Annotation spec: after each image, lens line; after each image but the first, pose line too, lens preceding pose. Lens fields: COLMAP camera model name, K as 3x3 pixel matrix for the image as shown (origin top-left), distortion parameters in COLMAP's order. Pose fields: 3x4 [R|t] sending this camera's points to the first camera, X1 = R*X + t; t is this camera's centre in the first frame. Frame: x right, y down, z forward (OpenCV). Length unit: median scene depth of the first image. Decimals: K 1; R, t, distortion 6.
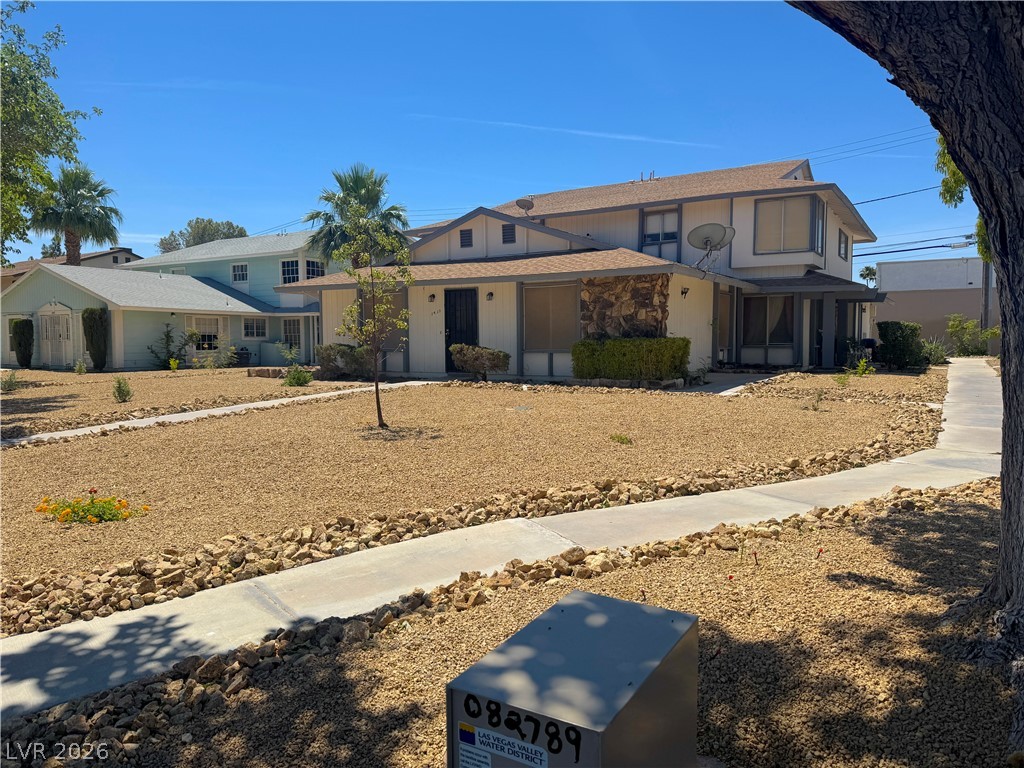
lens RADIAL K [[720.7, 0, 505.9], [0, 720.7, 385.0], [0, 0, 1]] dist [0.059395, -0.030396]
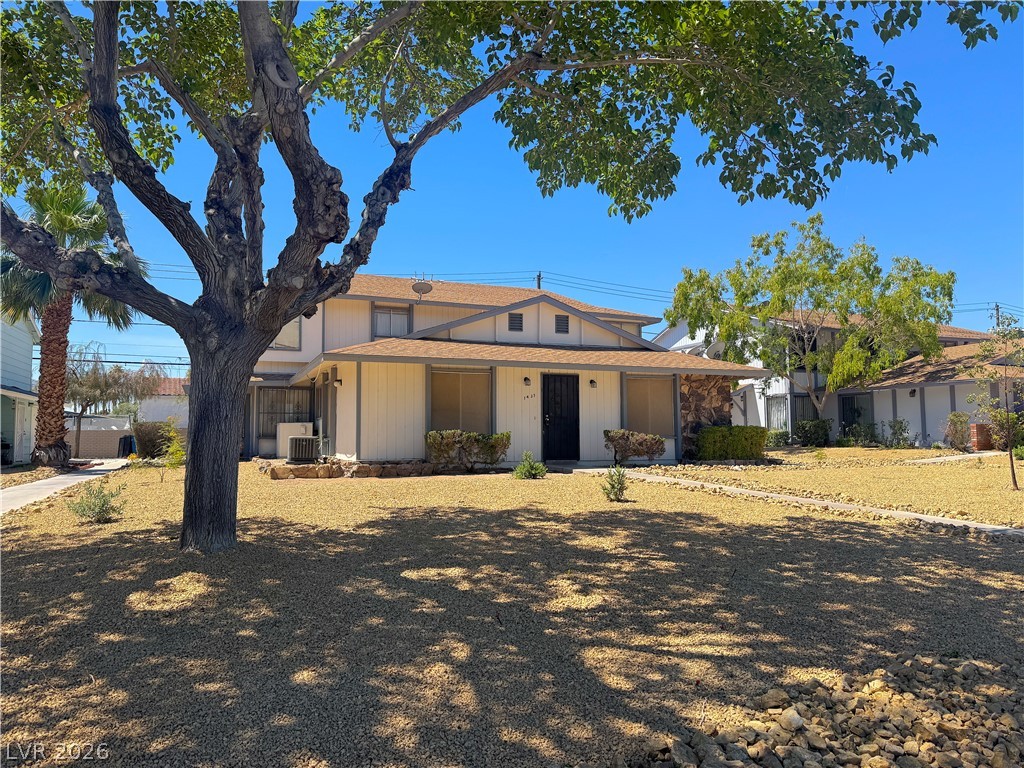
lens RADIAL K [[720.7, 0, 504.4], [0, 720.7, 391.1], [0, 0, 1]] dist [0.059395, -0.030396]
pose [[0.601243, 0.054932, 0.797176, -0.873997], [0.051386, 0.992911, -0.107176, -0.009568], [-0.797413, 0.105402, 0.594158, 0.475288]]
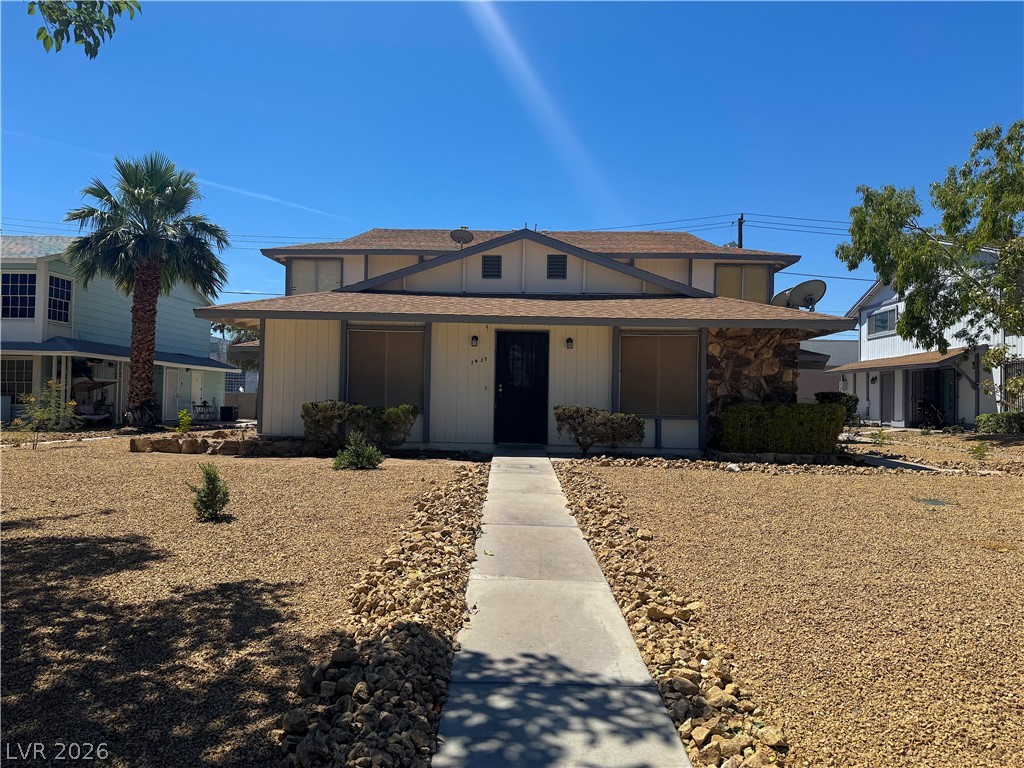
lens RADIAL K [[720.7, 0, 501.1], [0, 720.7, 381.1], [0, 0, 1]] dist [0.059395, -0.030396]
pose [[0.870480, 0.037830, 0.490748, -0.440434], [0.006975, 0.995994, -0.089150, -0.015120], [-0.492155, 0.081026, 0.866729, 0.362472]]
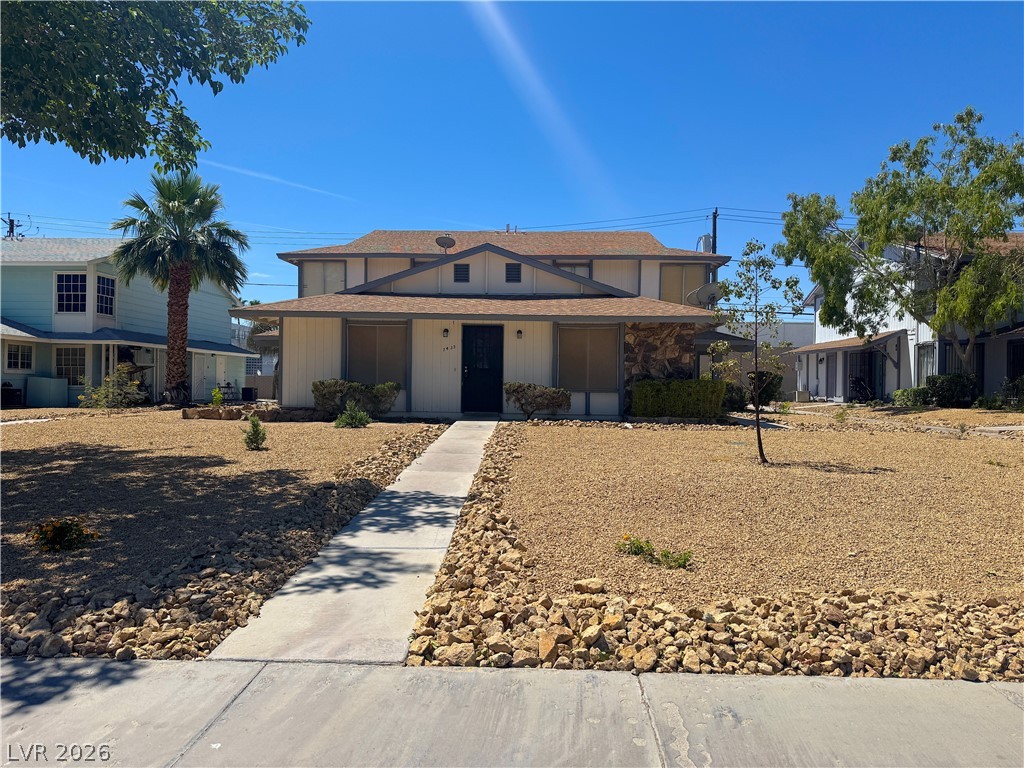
lens RADIAL K [[720.7, 0, 509.0], [0, 720.7, 386.4], [0, 0, 1]] dist [0.059395, -0.030396]
pose [[0.874515, 0.017466, 0.484684, -0.489848], [0.011979, 0.998269, -0.057586, 0.004123], [-0.484851, 0.056166, 0.872791, 0.146233]]
